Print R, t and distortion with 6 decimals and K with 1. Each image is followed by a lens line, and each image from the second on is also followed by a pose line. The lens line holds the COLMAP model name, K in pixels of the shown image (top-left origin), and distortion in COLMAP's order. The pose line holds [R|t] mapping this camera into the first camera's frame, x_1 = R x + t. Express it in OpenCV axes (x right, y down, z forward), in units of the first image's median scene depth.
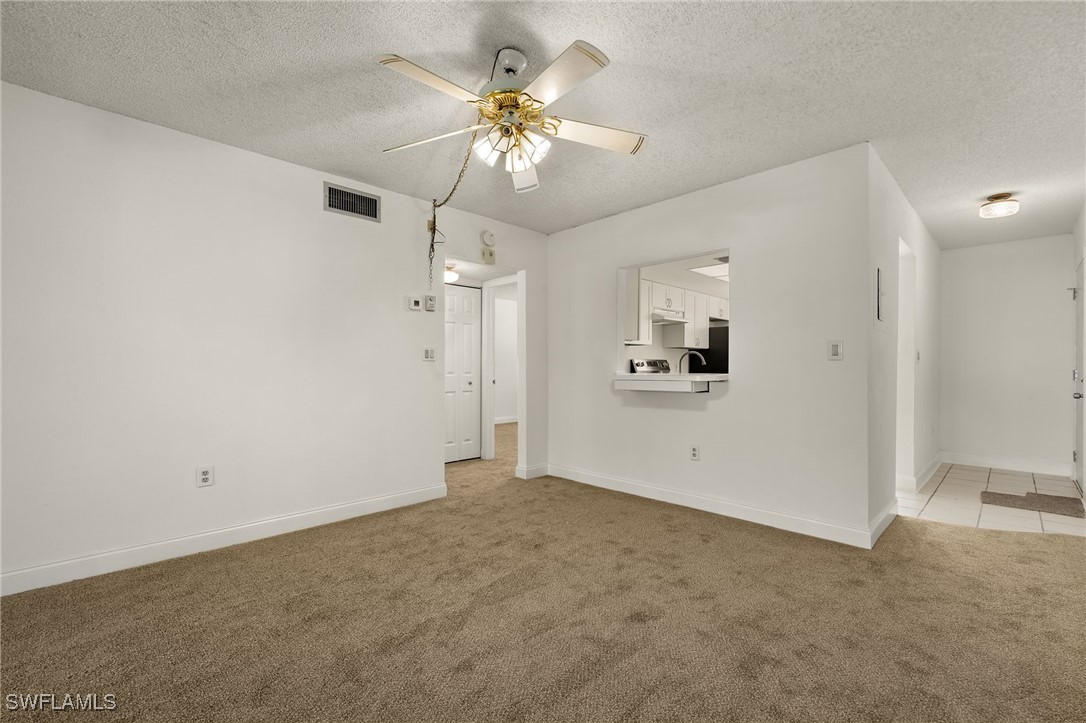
lens RADIAL K [[471.2, 0, 543.9], [0, 471.2, 361.5], [0, 0, 1]] dist [0.015626, 0.000259]
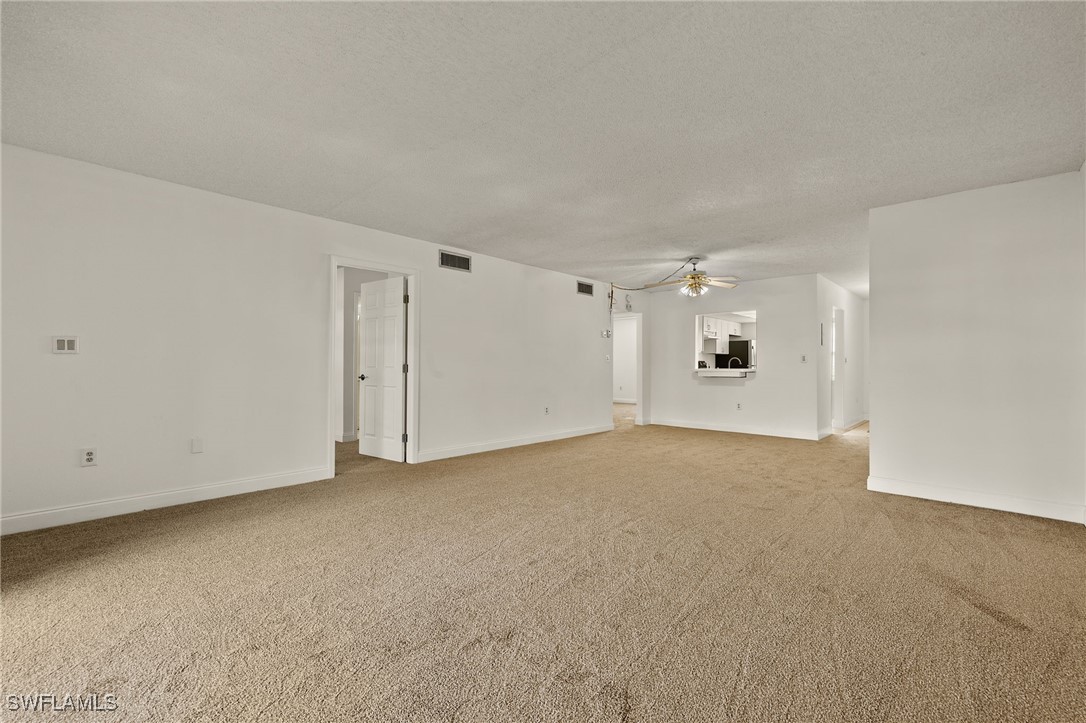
lens RADIAL K [[471.2, 0, 541.1], [0, 471.2, 360.9], [0, 0, 1]] dist [0.015626, 0.000259]
pose [[0.999104, 0.004116, 0.042120, -0.556942], [-0.004231, 0.999988, 0.002654, -0.008503], [-0.042108, -0.002830, 0.999109, -0.911836]]
